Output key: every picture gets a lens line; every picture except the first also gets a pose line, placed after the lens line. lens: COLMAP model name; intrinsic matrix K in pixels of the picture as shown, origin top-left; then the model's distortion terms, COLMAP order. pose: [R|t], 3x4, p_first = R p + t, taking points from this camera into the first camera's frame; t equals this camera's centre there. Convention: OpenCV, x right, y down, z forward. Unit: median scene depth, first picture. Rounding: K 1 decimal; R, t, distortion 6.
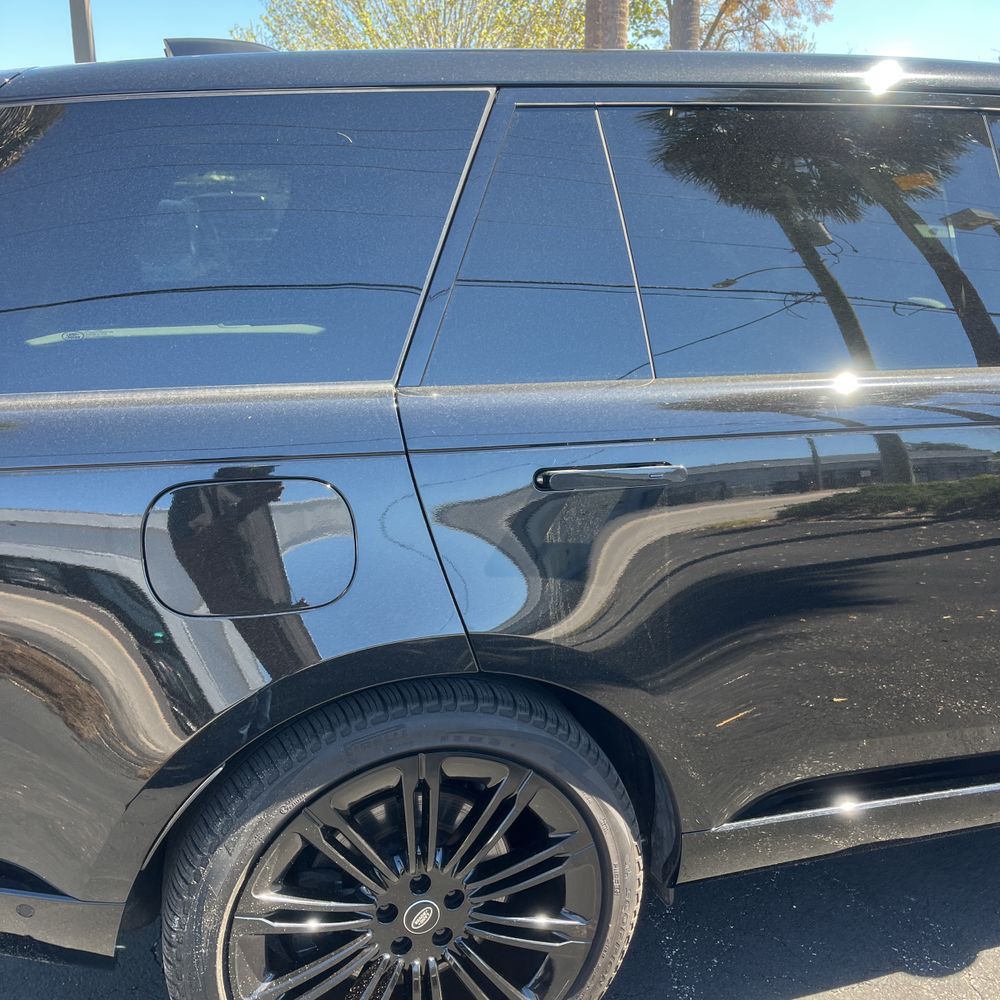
lens RADIAL K [[1034.0, 0, 500.0], [0, 1034.0, 500.0], [0, 0, 1]] dist [0.092356, -0.119496]
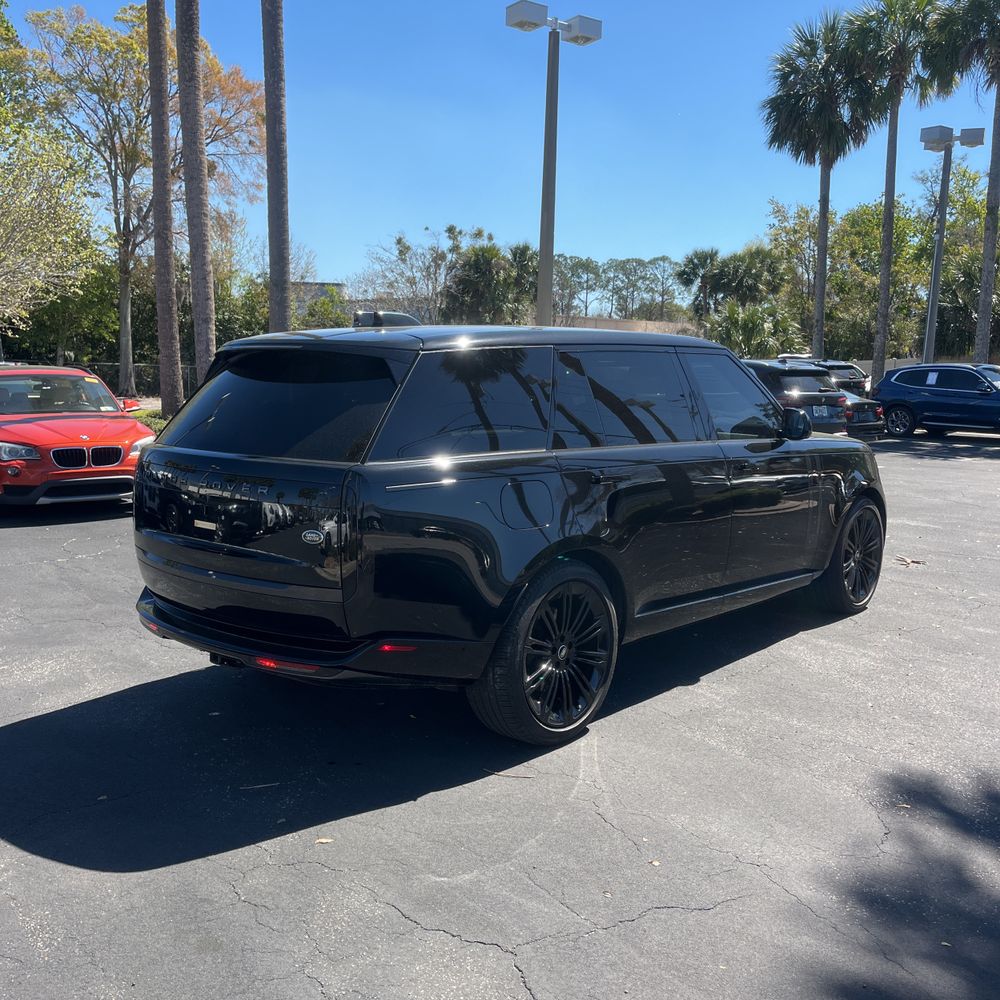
lens RADIAL K [[1034.0, 0, 500.0], [0, 1034.0, 500.0], [0, 0, 1]] dist [0.092356, -0.119496]
pose [[0.855964, -0.060325, 0.513504, -0.548028], [0.128838, 0.986728, -0.098842, 0.093531], [-0.500726, 0.150764, 0.852375, -0.429884]]
